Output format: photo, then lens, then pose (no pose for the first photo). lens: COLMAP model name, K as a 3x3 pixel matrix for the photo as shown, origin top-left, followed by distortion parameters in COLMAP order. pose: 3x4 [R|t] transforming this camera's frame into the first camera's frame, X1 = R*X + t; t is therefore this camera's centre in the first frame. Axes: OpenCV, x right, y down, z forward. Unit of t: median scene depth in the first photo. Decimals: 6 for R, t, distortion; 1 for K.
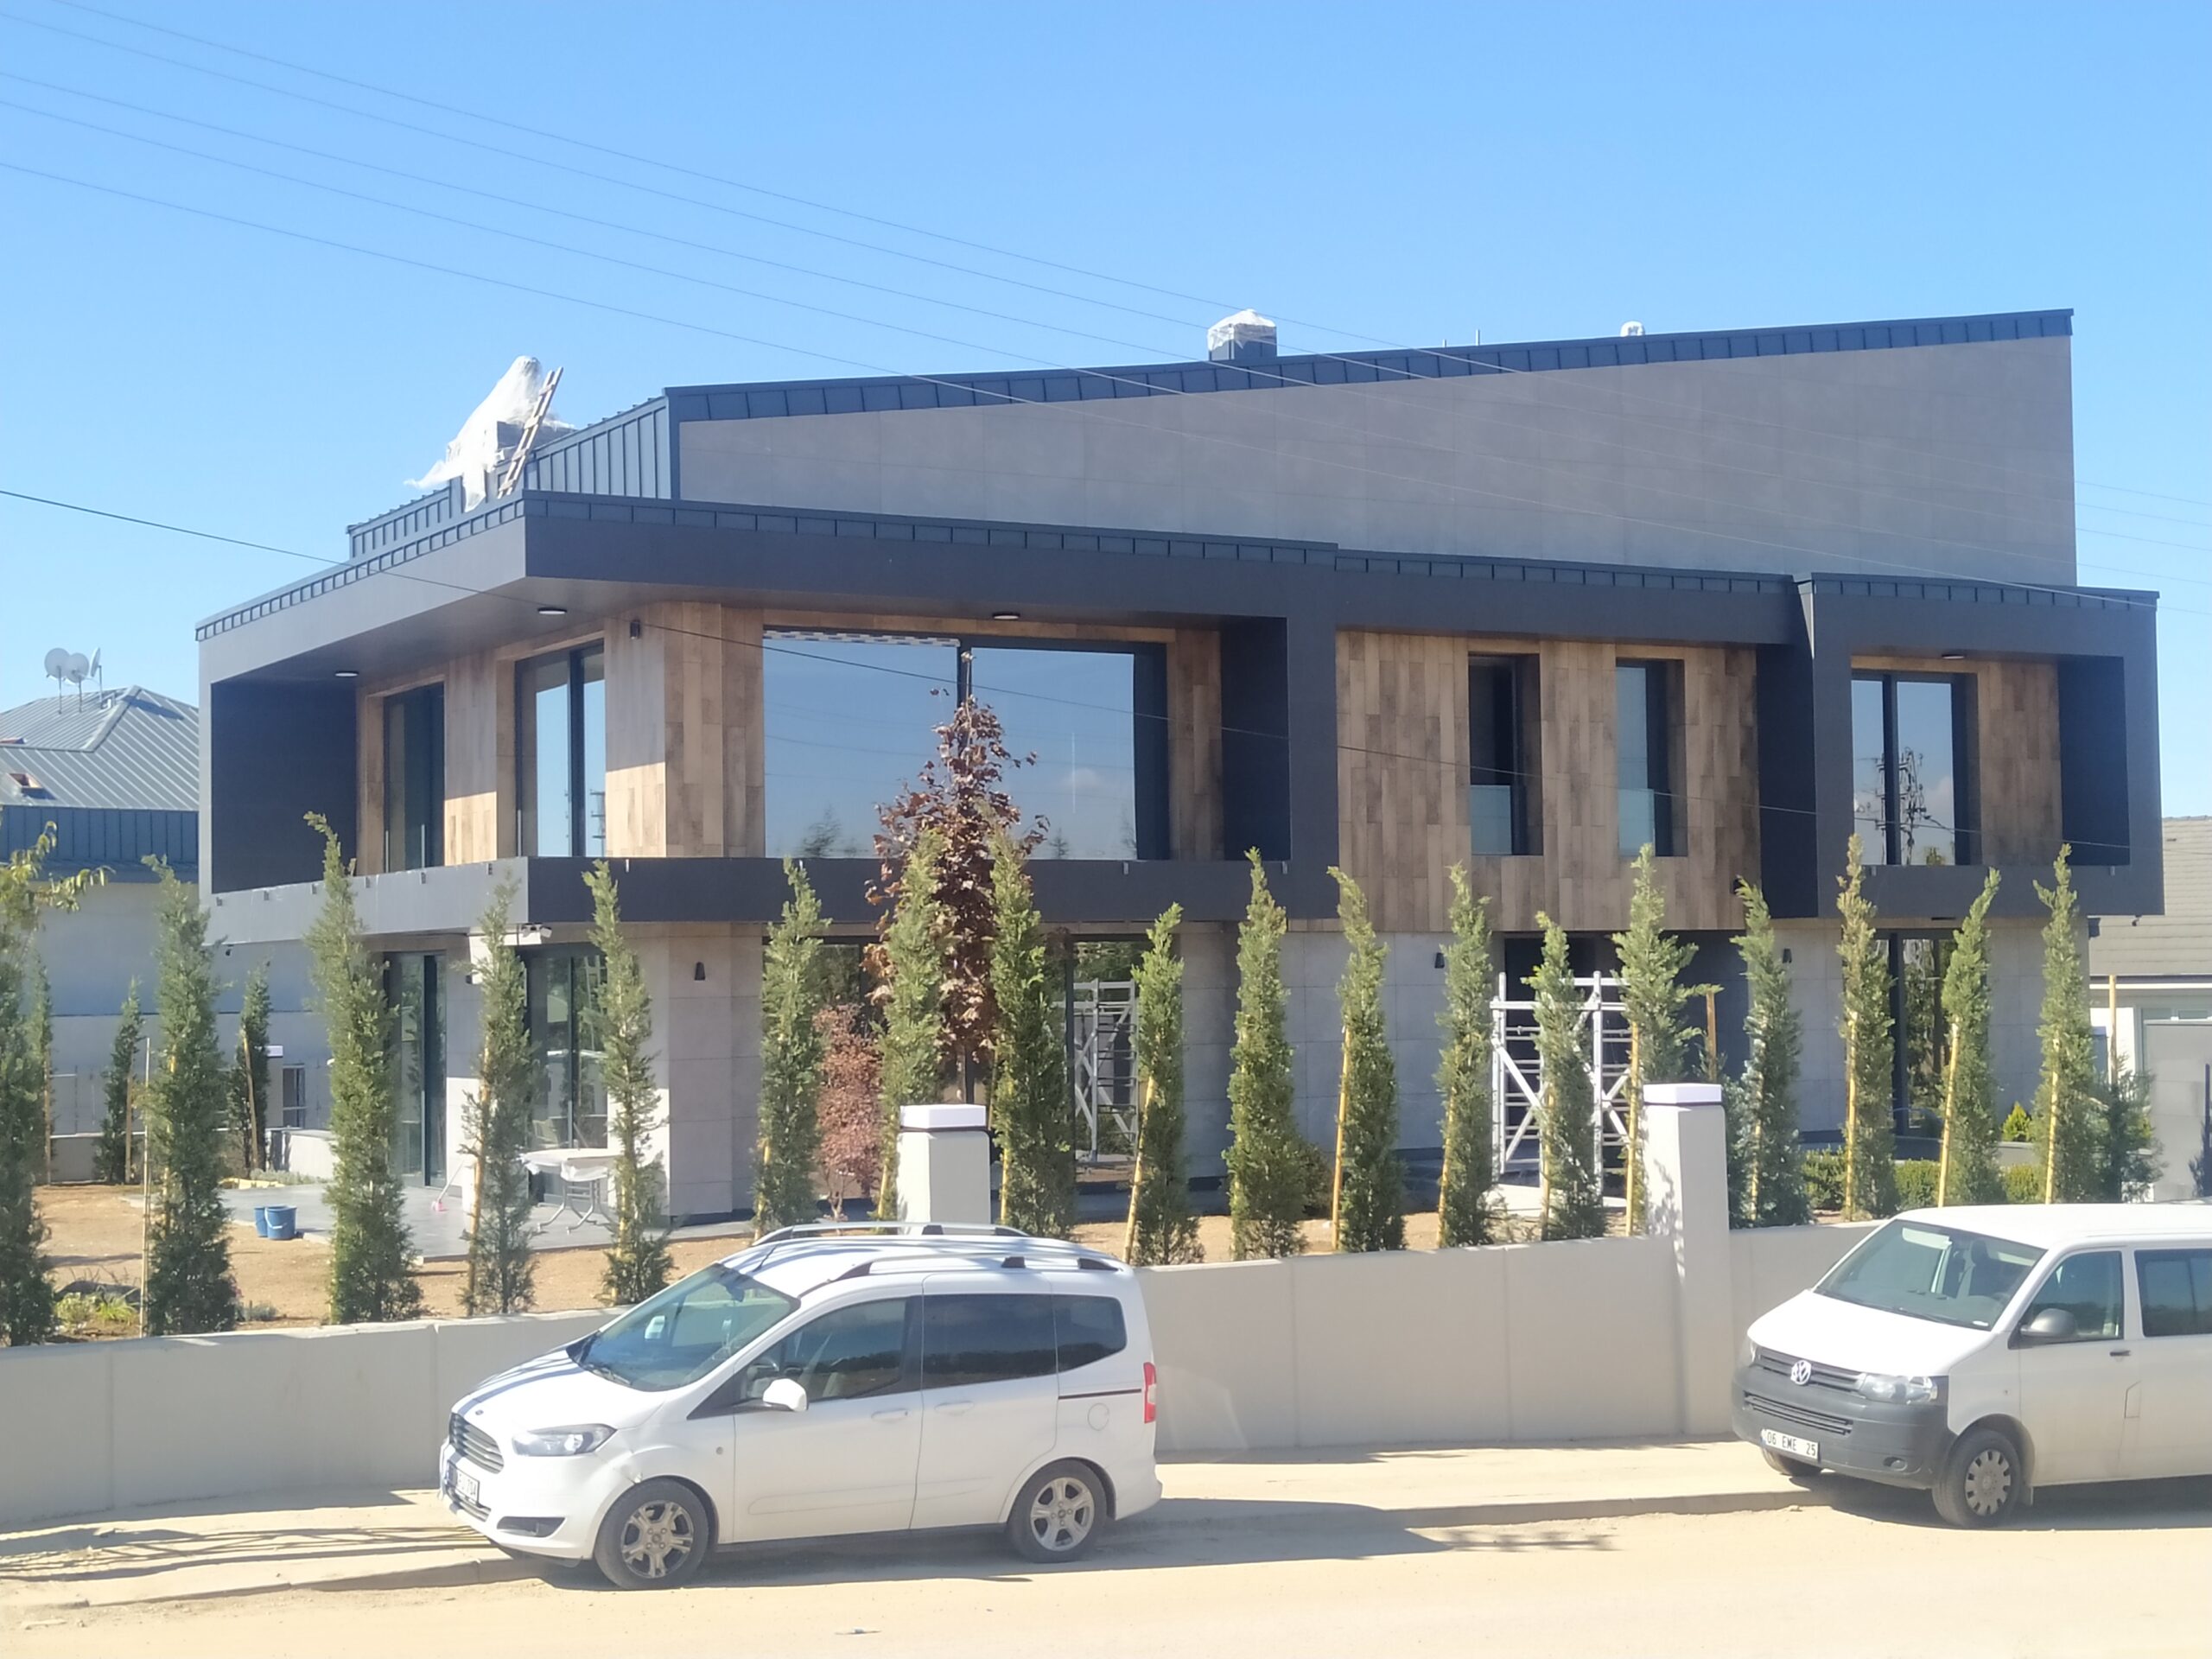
lens RADIAL K [[3311.1, 0, 1106.0], [0, 3311.1, 829.5], [0, 0, 1]] dist [0.008103, -0.055661]
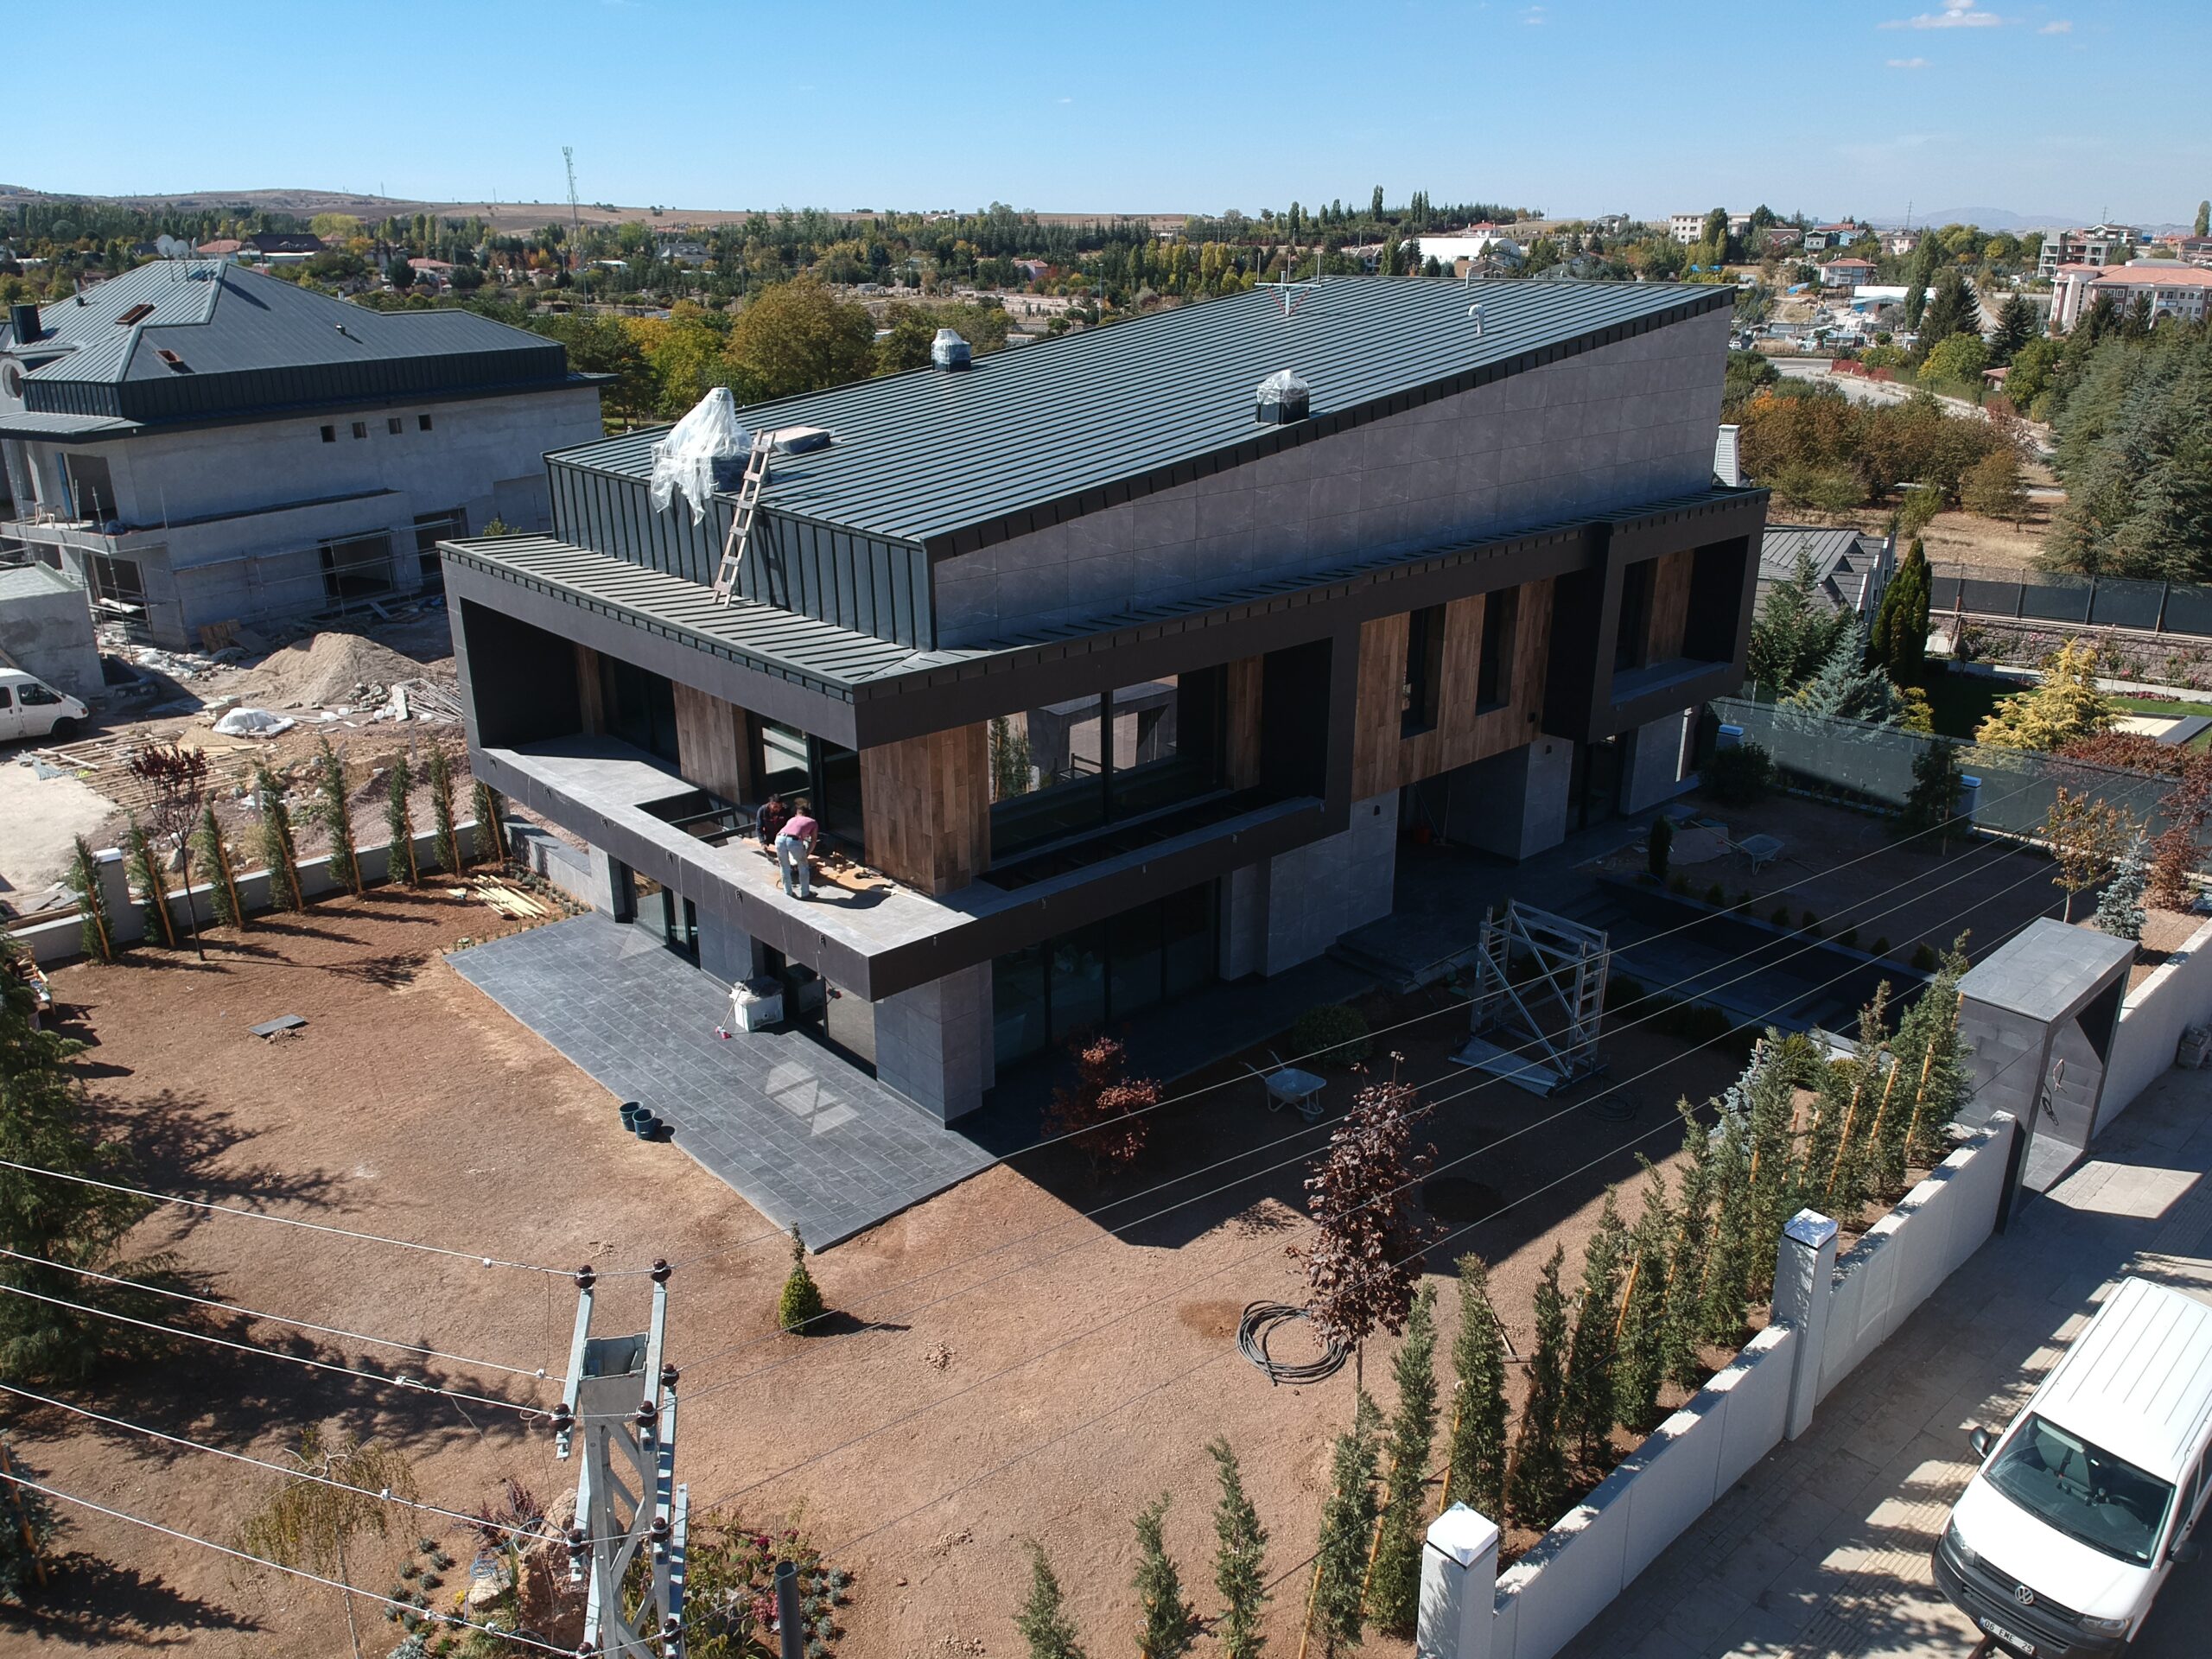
lens RADIAL K [[1620.1, 0, 1115.6], [0, 1620.1, 828.1], [0, 0, 1]] dist [0.081163, -0.136467]
pose [[0.975190, -0.066672, 0.211092, -0.171402], [-0.020008, 0.923119, 0.383993, -0.232036], [-0.220465, -0.378690, 0.898882, 0.344761]]
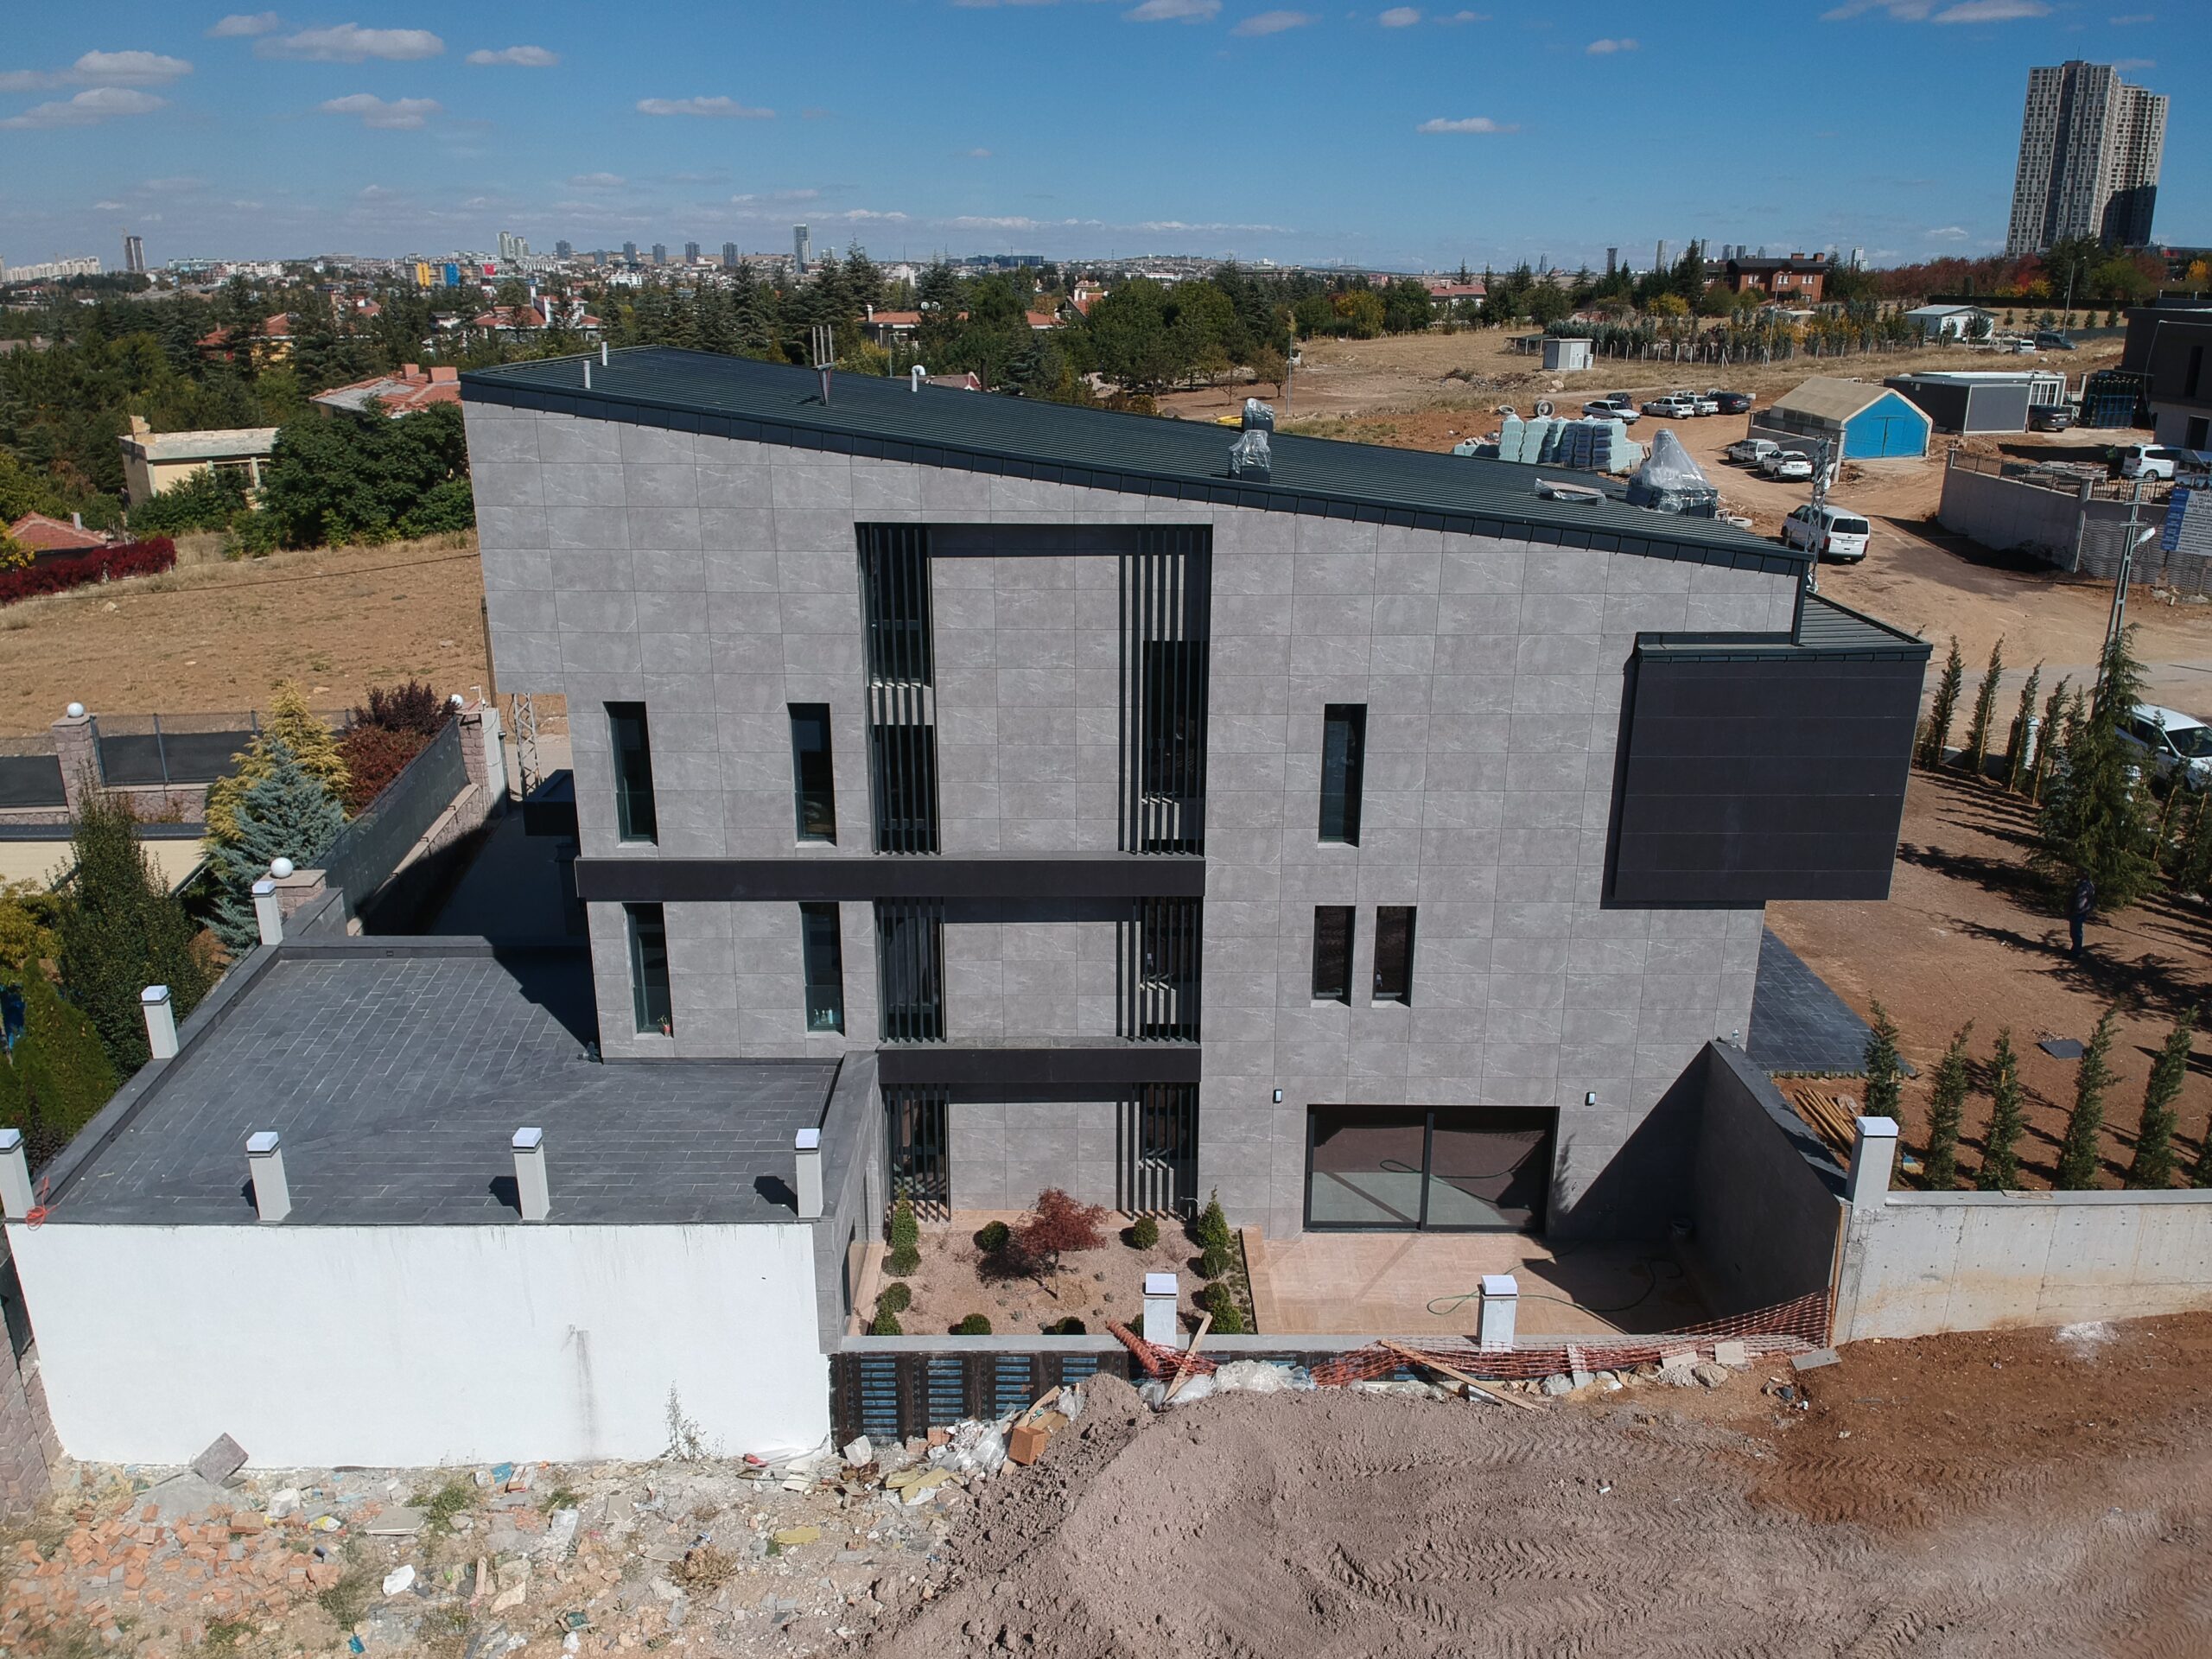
lens RADIAL K [[1620.1, 0, 1115.6], [0, 1620.1, 828.1], [0, 0, 1]] dist [0.081163, -0.136467]
pose [[-0.876952, -0.142502, 0.458964, -0.324043], [-0.012934, 0.961679, 0.273874, -0.169436], [-0.480403, 0.234239, -0.845189, 1.786020]]
